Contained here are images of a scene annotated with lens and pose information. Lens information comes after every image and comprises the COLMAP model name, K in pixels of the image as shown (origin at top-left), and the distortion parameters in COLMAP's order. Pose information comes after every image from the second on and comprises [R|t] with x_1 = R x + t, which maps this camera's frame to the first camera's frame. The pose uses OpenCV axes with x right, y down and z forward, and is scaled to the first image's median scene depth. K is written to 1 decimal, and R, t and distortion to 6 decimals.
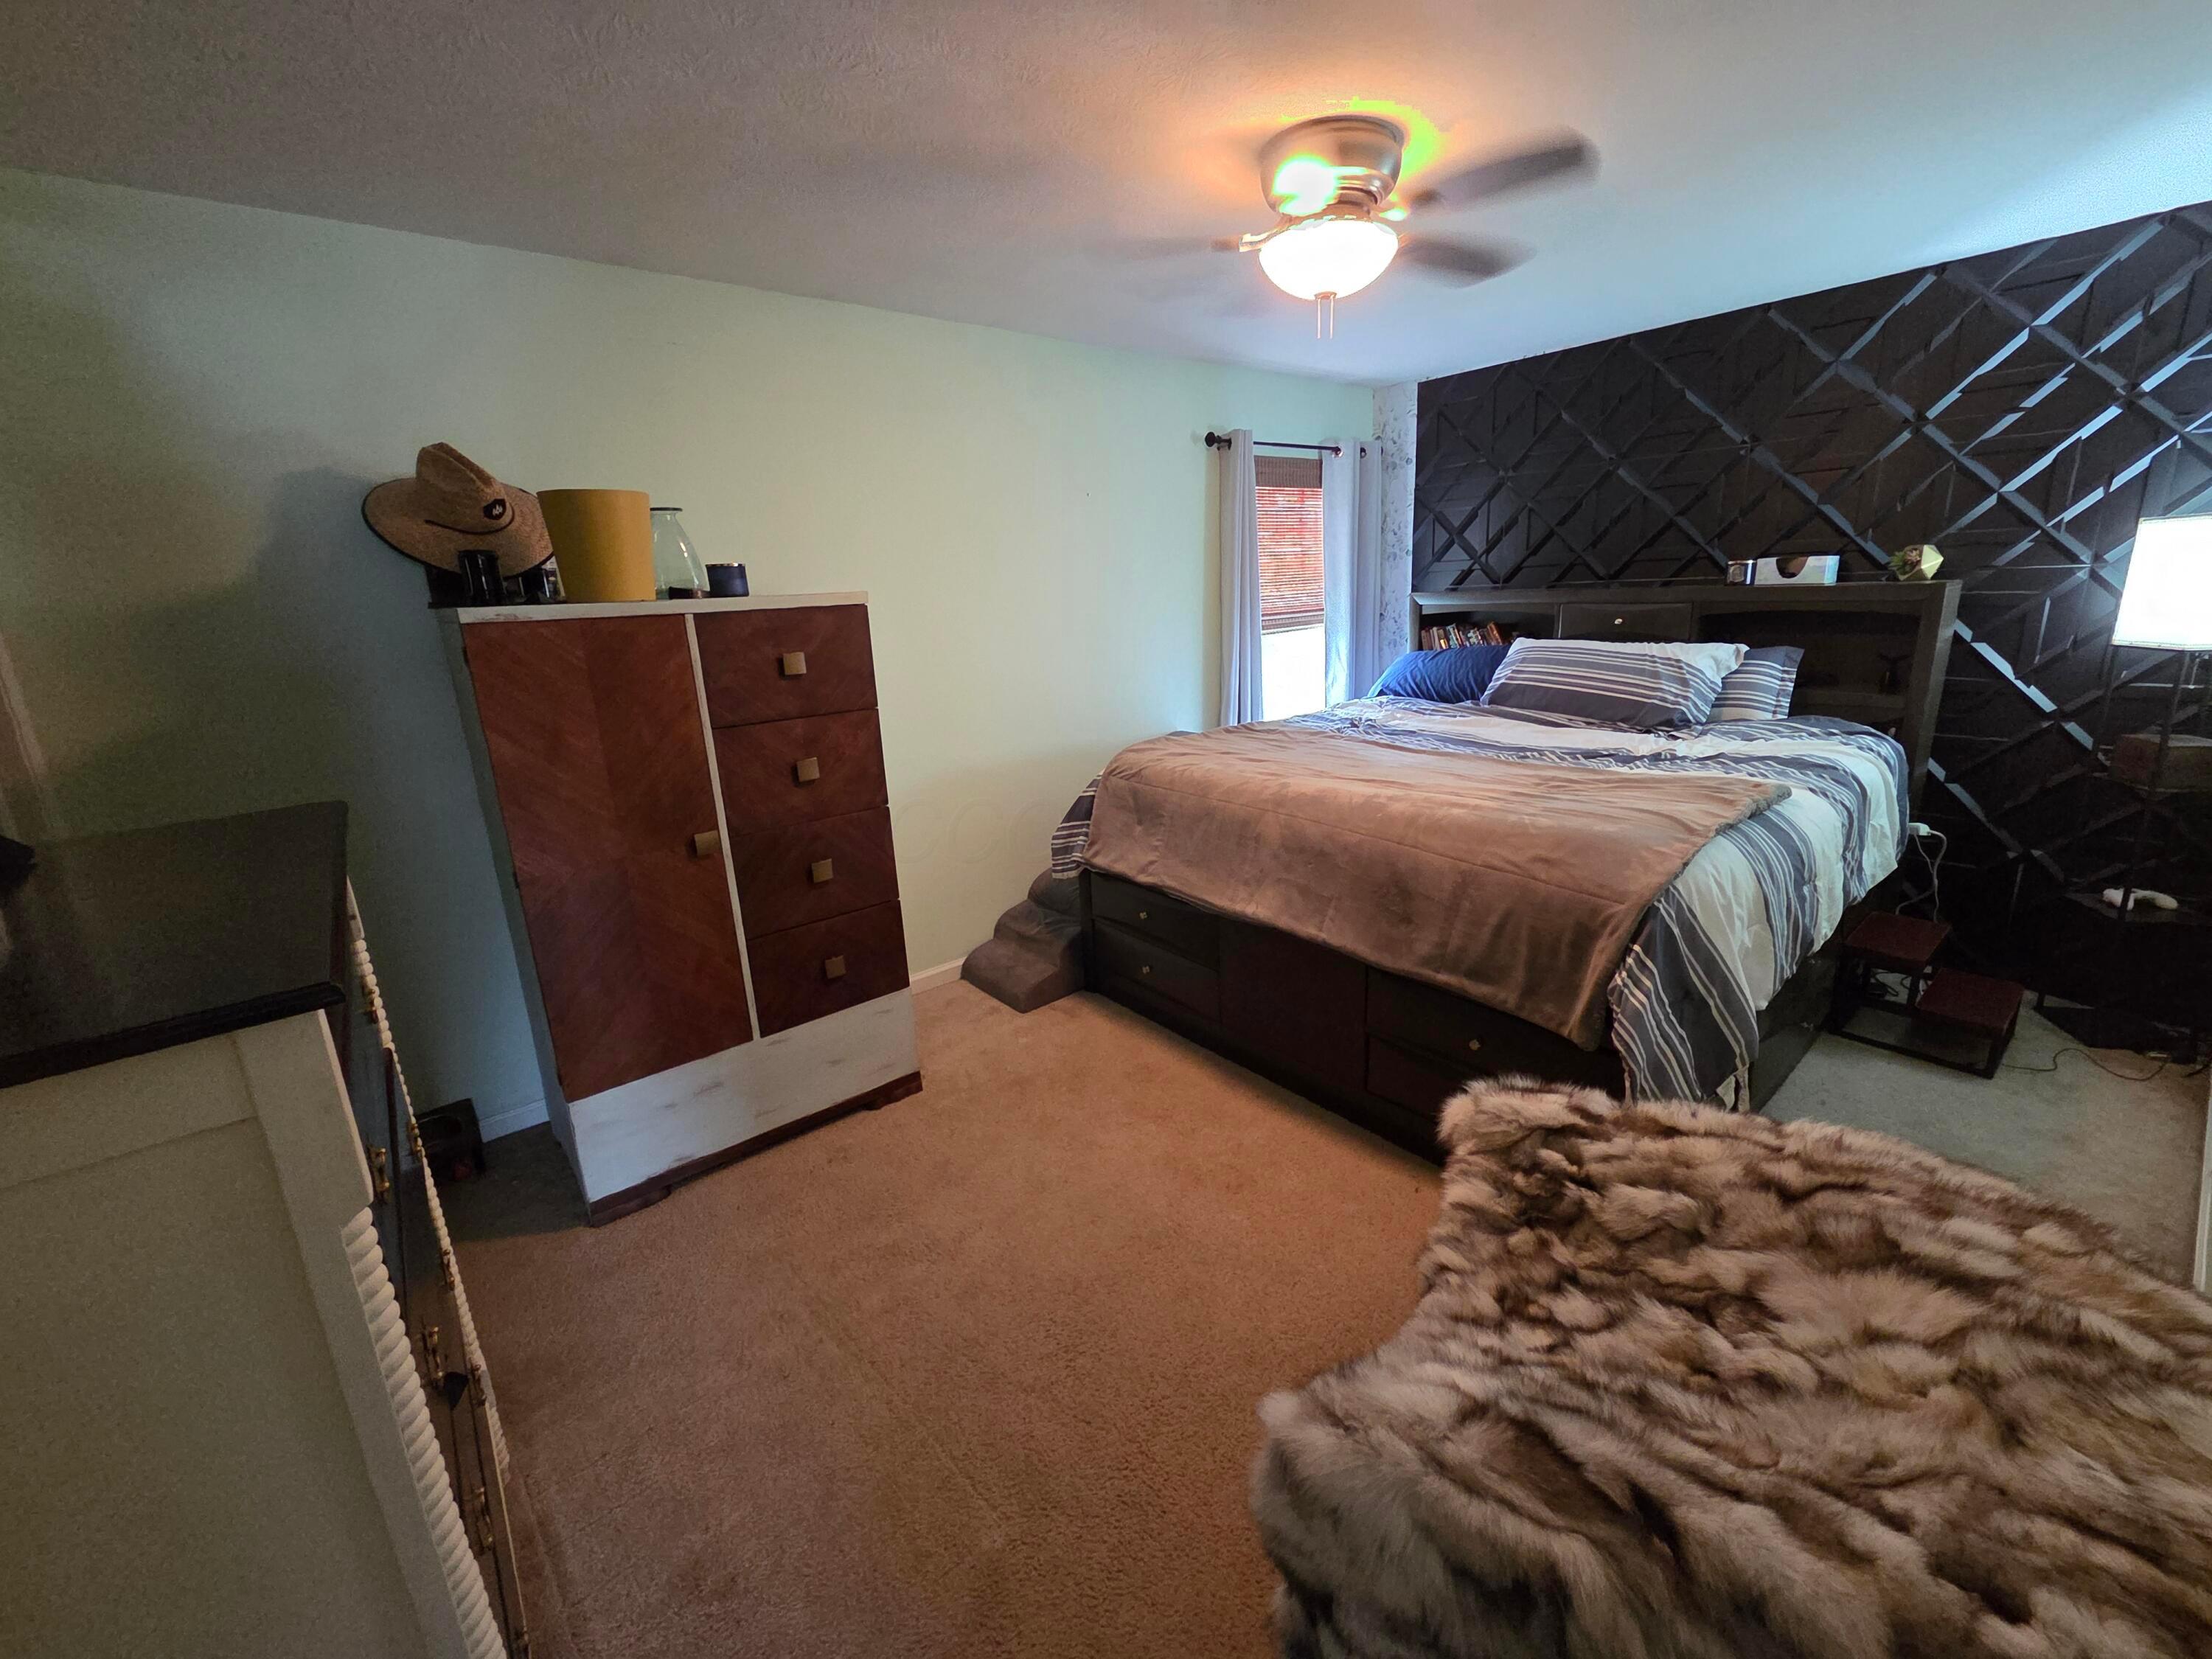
lens RADIAL K [[901.8, 0, 1106.0], [0, 901.8, 829.5], [0, 0, 1]] dist [0.000380, 0.003257]
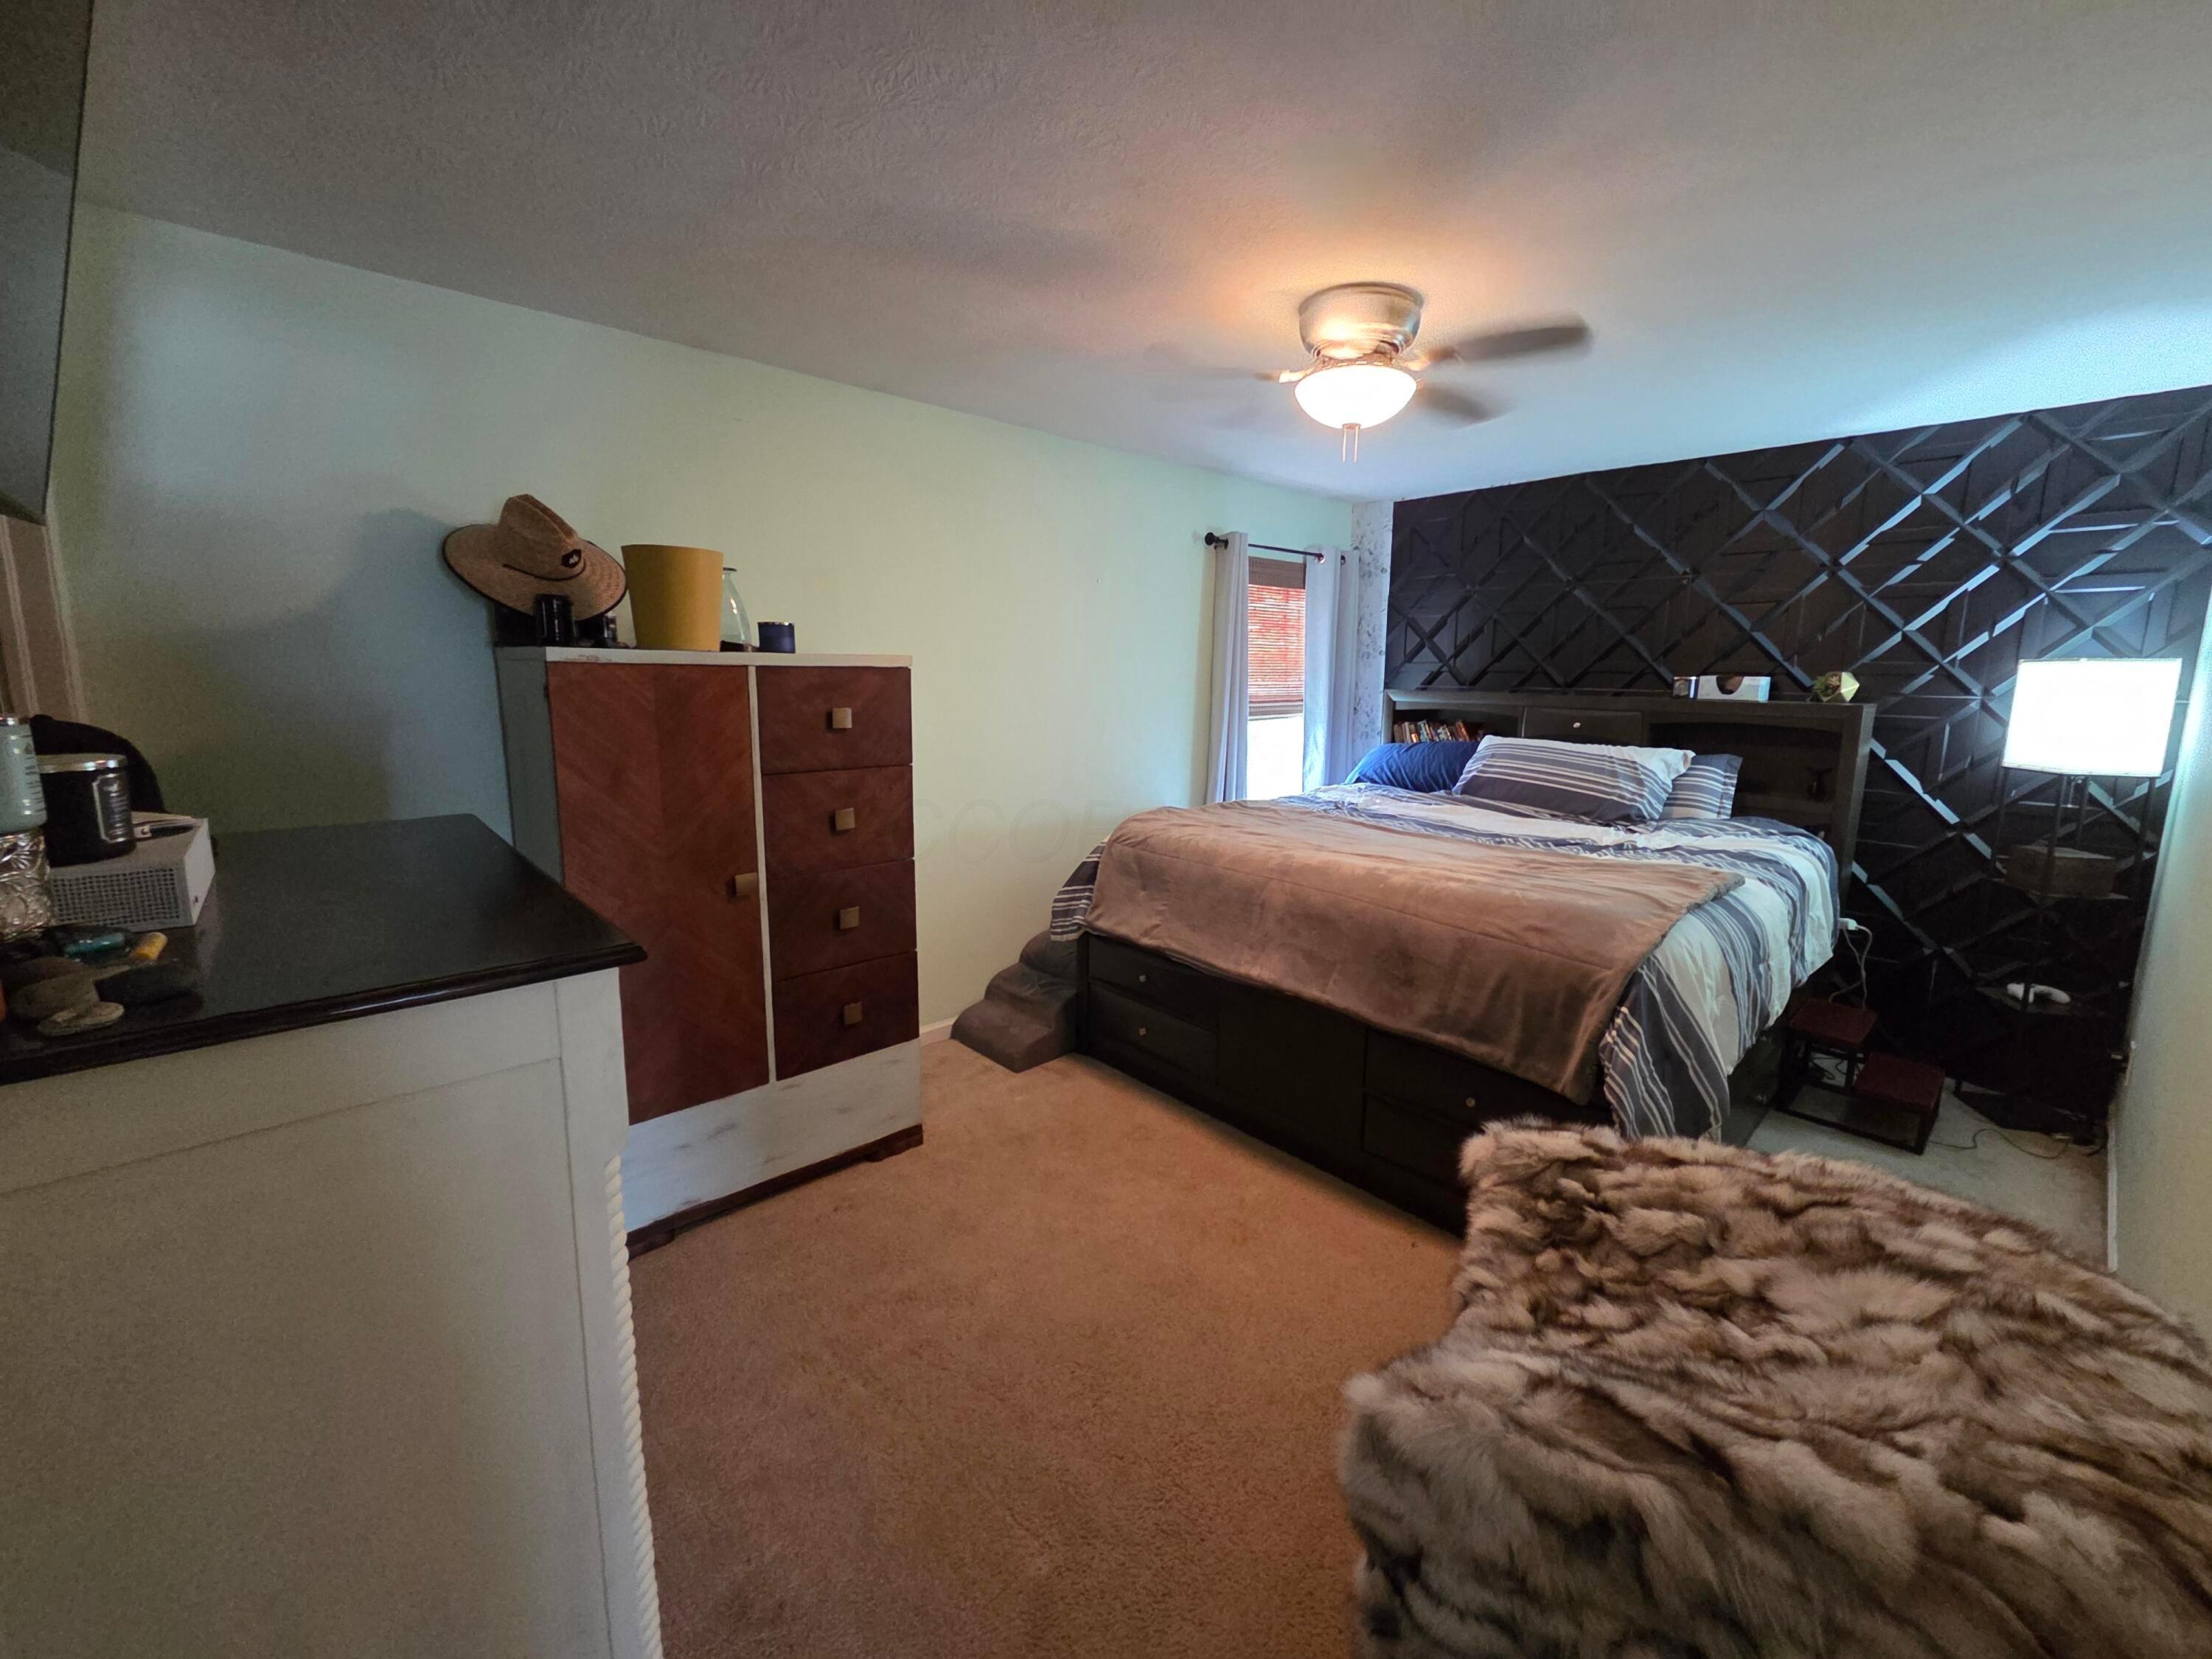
lens RADIAL K [[909.3, 0, 1106.0], [0, 909.3, 829.5], [0, 0, 1]] dist [-0.001685, 0.004990]
pose [[0.996894, 0.046832, 0.063314, -0.086921], [-0.040799, 0.994789, -0.093432, 0.028698], [-0.067360, 0.090558, 0.993610, -0.058591]]
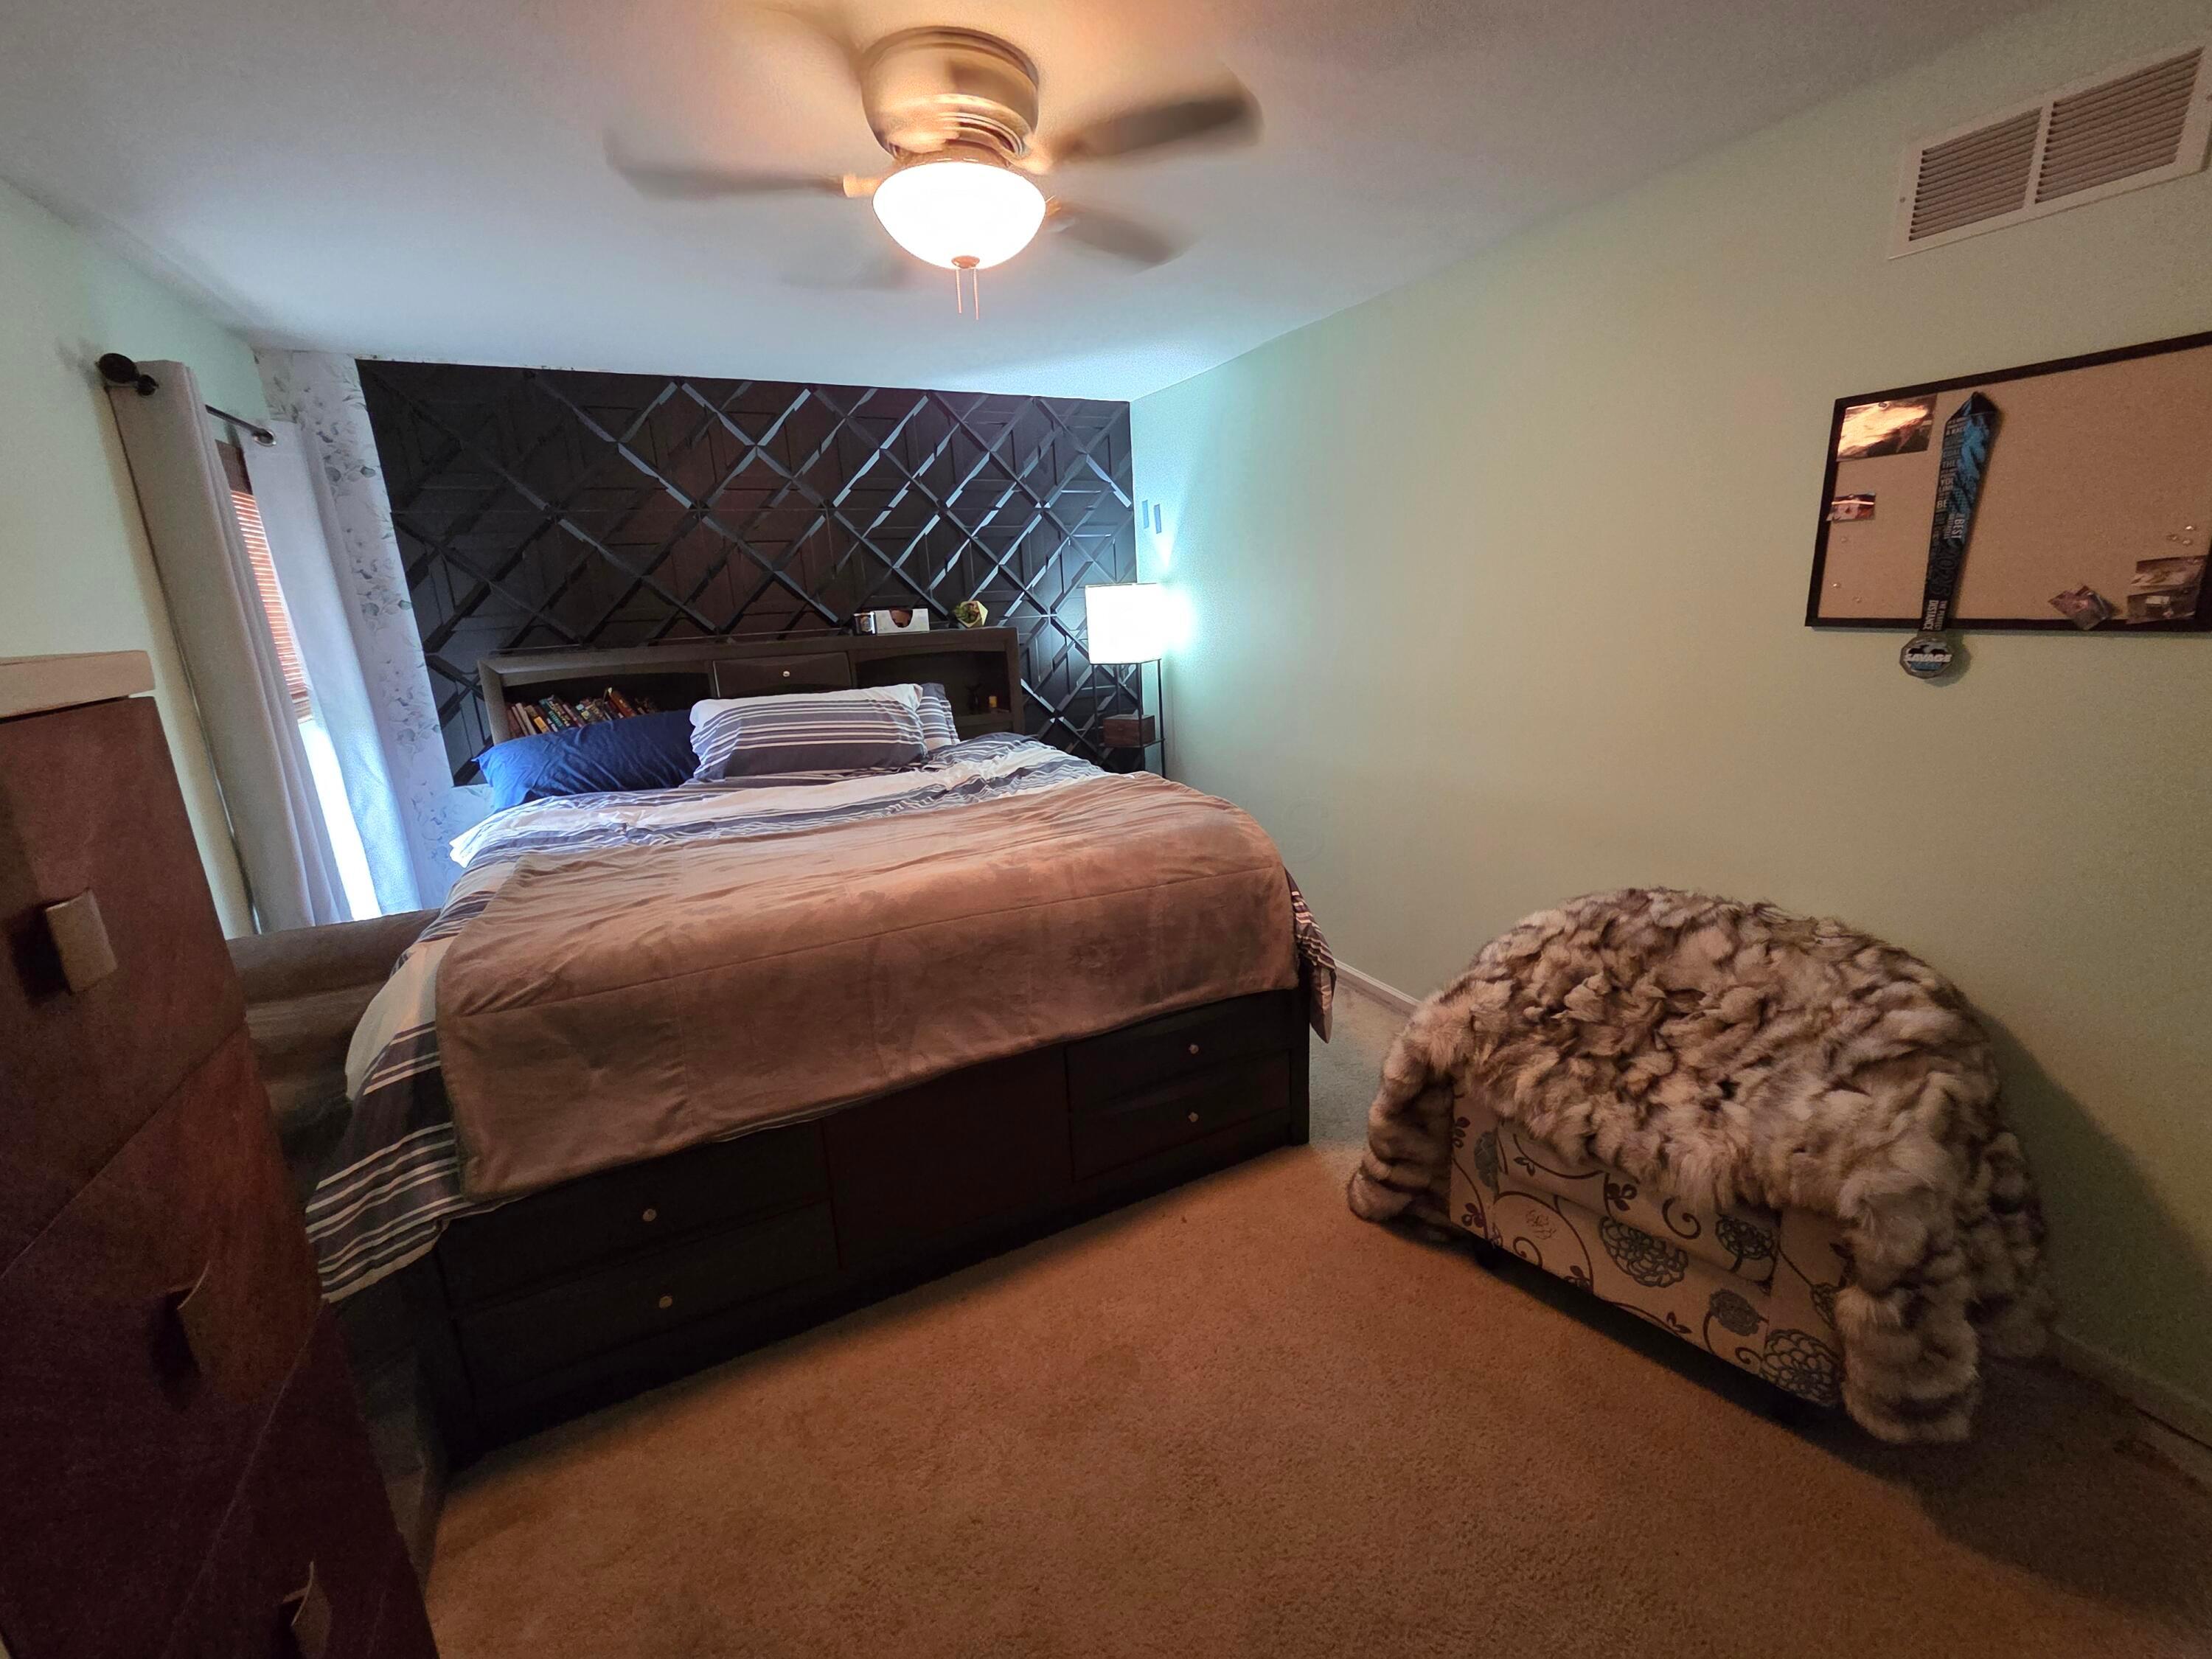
lens RADIAL K [[916.8, 0, 1153.2], [0, 916.8, 825.2], [0, 0, 1]] dist [-0.000774, -0.000174]
pose [[0.185262, -0.208904, 0.960227, -0.459445], [0.294557, 0.944018, 0.148547, -0.144138], [-0.937504, 0.255321, 0.236425, 0.589362]]
